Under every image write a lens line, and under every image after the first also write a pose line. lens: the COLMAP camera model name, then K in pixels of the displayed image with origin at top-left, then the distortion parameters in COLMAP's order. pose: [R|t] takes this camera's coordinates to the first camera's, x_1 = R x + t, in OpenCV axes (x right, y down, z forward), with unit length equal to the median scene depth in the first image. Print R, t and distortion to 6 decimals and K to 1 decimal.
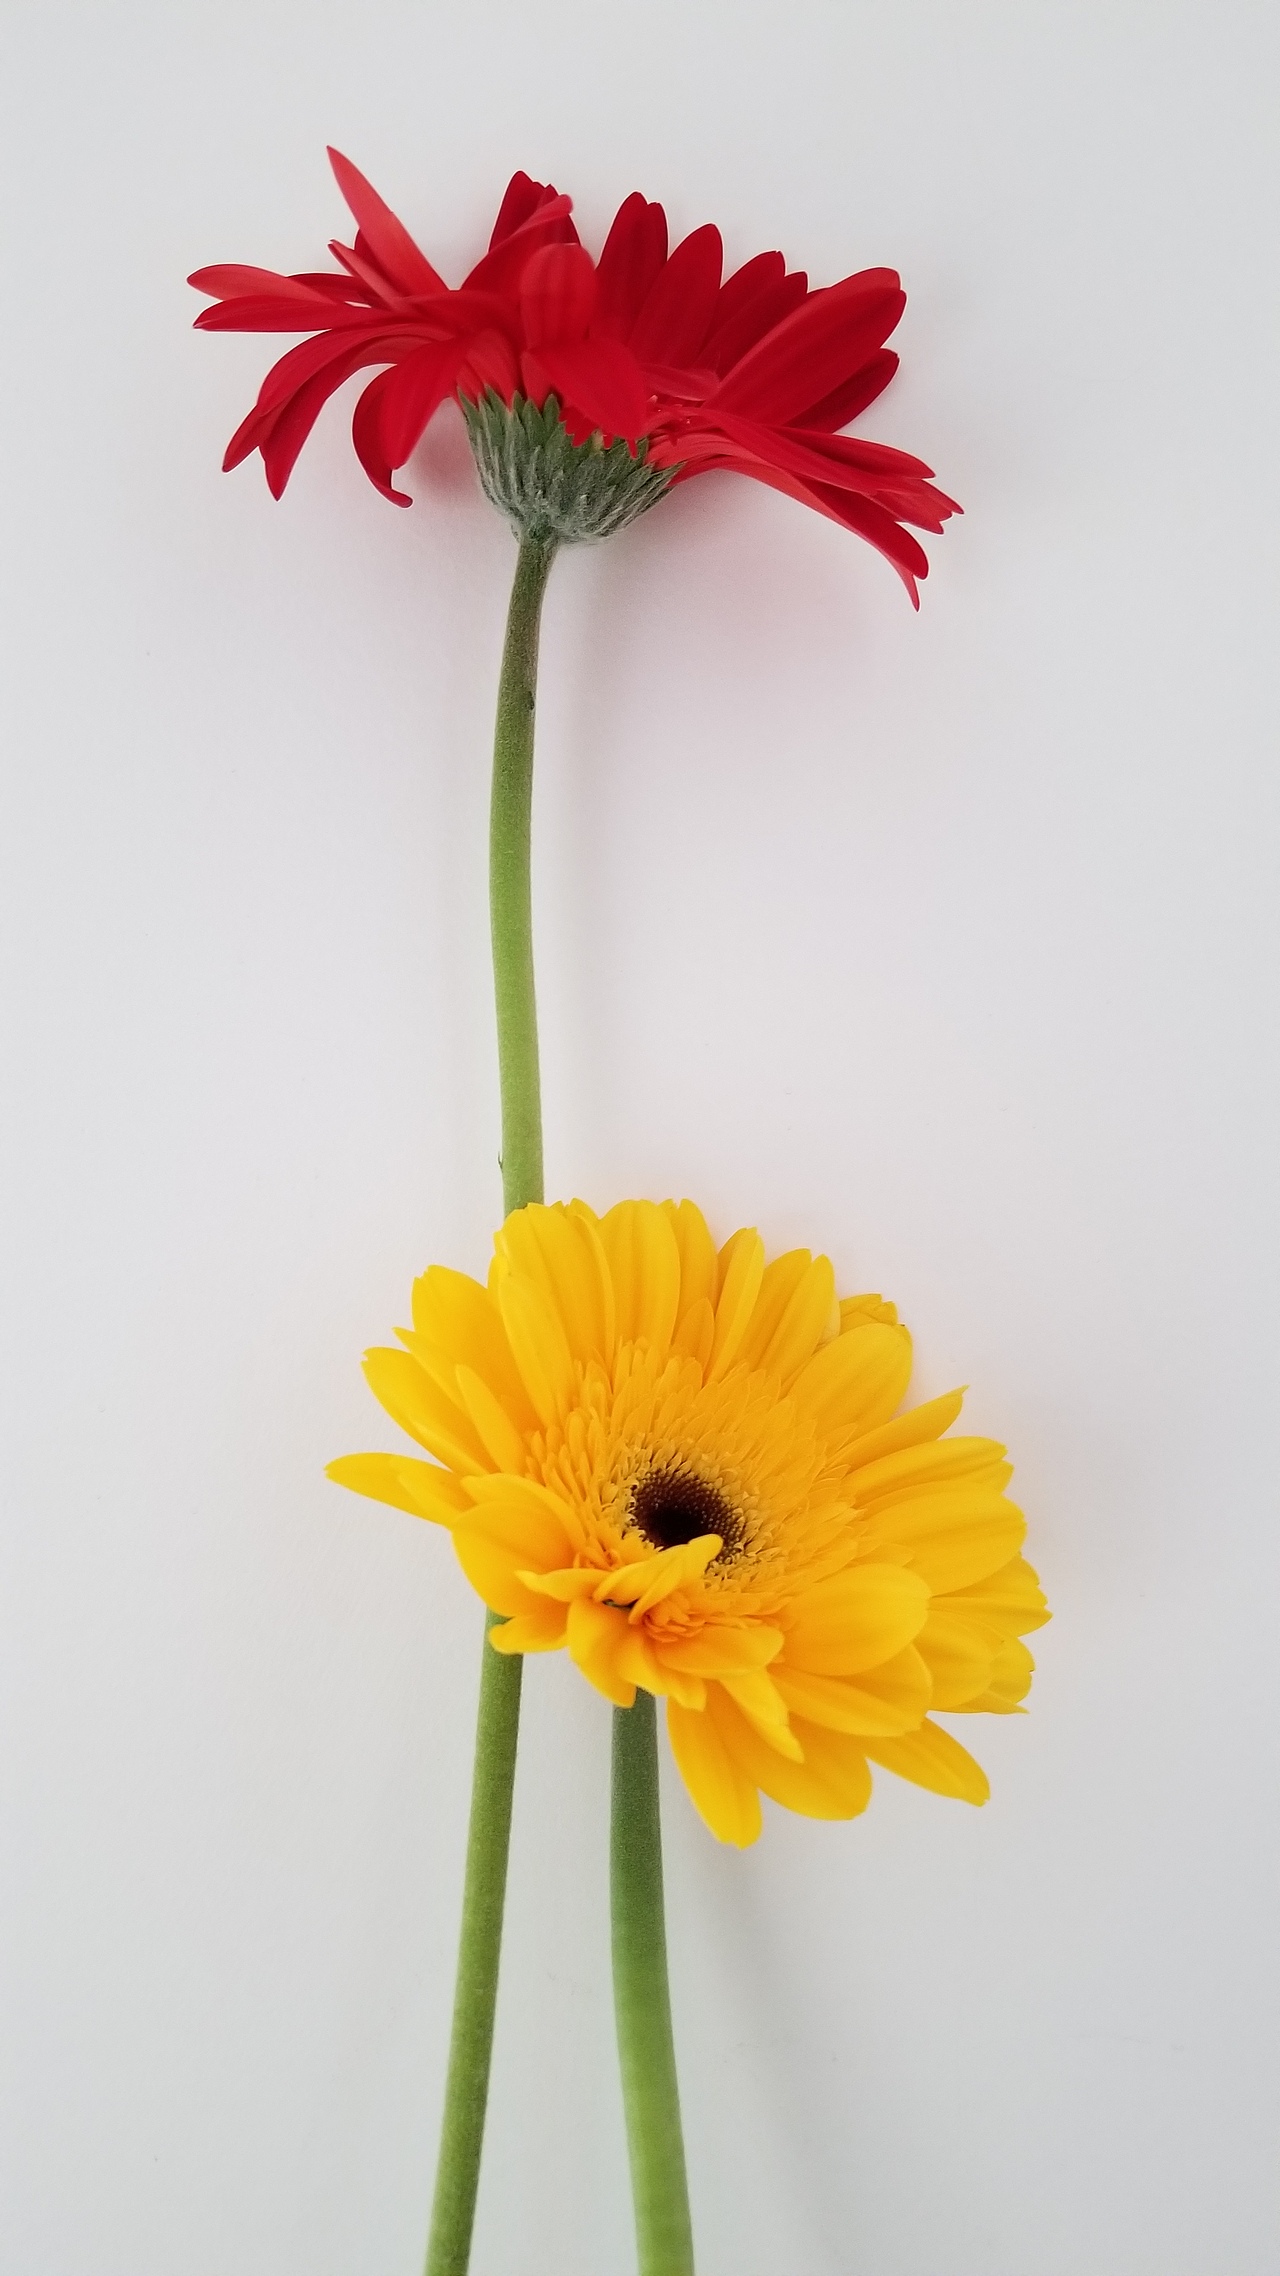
lens RADIAL K [[1736.8, 0, 640.0], [0, 1736.8, 1138.0], [0, 0, 1]] dist [0.075420, -0.002257]
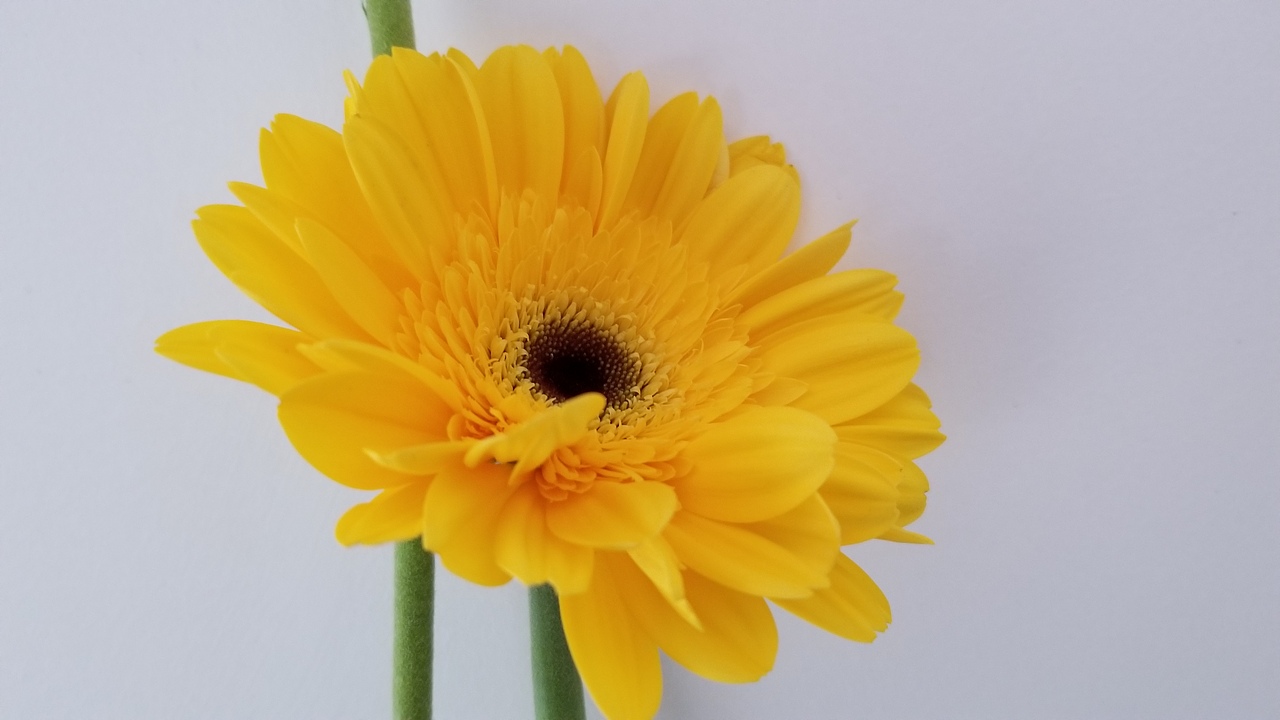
lens RADIAL K [[976.7, 0, 640.0], [0, 976.7, 360.0], [0, 0, 1]] dist [0.075420, -0.002257]
pose [[0.998132, -0.057434, 0.020816, 0.048497], [0.050857, 0.969993, 0.237754, 0.082989], [-0.033847, -0.236251, 0.971102, 0.454493]]
